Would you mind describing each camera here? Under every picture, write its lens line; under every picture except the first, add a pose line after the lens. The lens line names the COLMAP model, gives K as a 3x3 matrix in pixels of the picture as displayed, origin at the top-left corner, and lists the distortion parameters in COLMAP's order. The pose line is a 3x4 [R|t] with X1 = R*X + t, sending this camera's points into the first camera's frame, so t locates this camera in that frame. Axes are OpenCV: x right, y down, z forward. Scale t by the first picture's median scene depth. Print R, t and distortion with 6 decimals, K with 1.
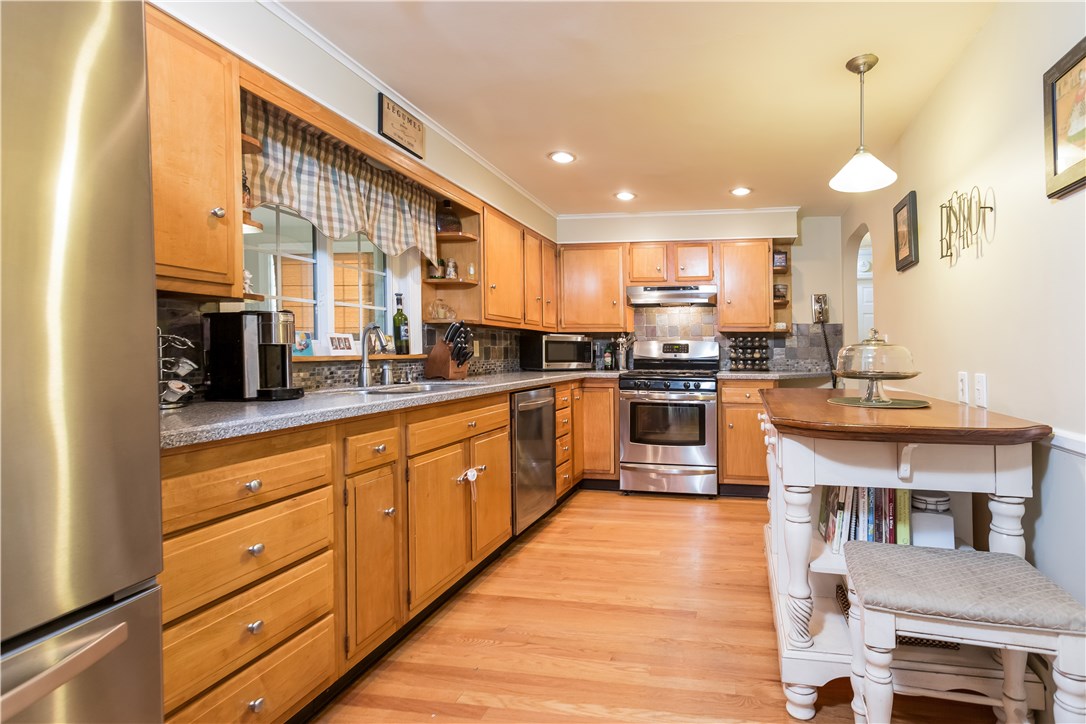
lens RADIAL K [[815.8, 0, 546.8], [0, 815.8, 354.5], [0, 0, 1]] dist [-0.001438, 0.000634]
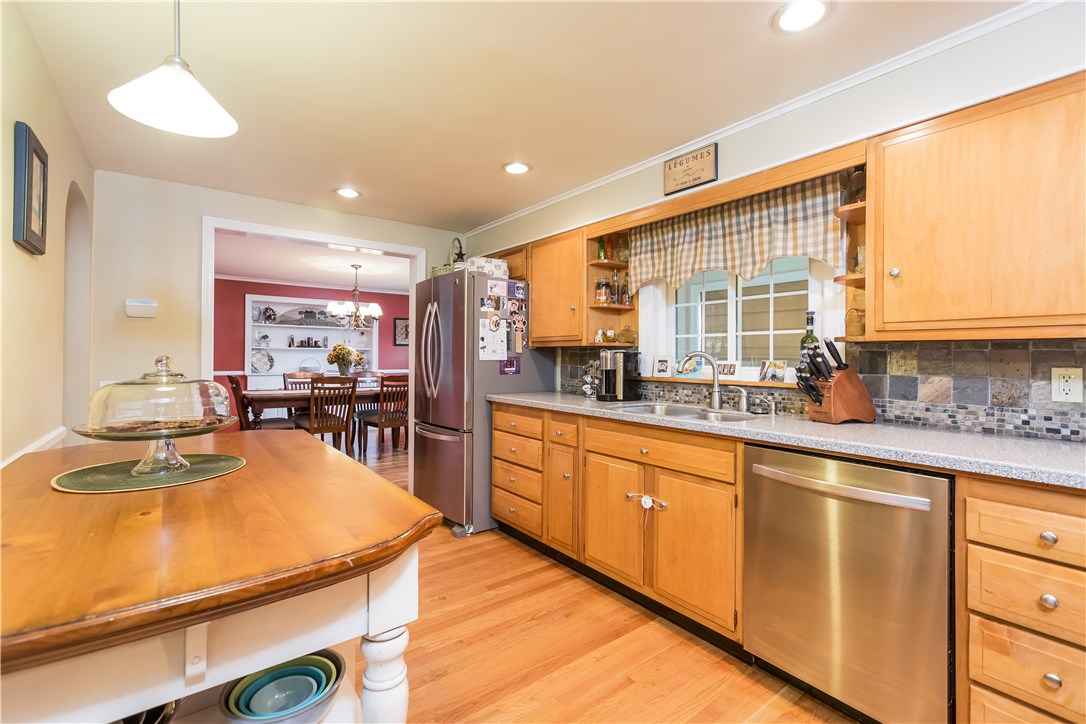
lens RADIAL K [[473.3, 0, 548.1], [0, 473.3, 363.4], [0, 0, 1]] dist [0.005046, -0.000106]
pose [[-0.666905, 0.003938, -0.745133, 0.125615], [-0.004840, 0.999942, 0.009616, -0.008282], [0.745127, 0.010019, -0.666847, 0.384446]]
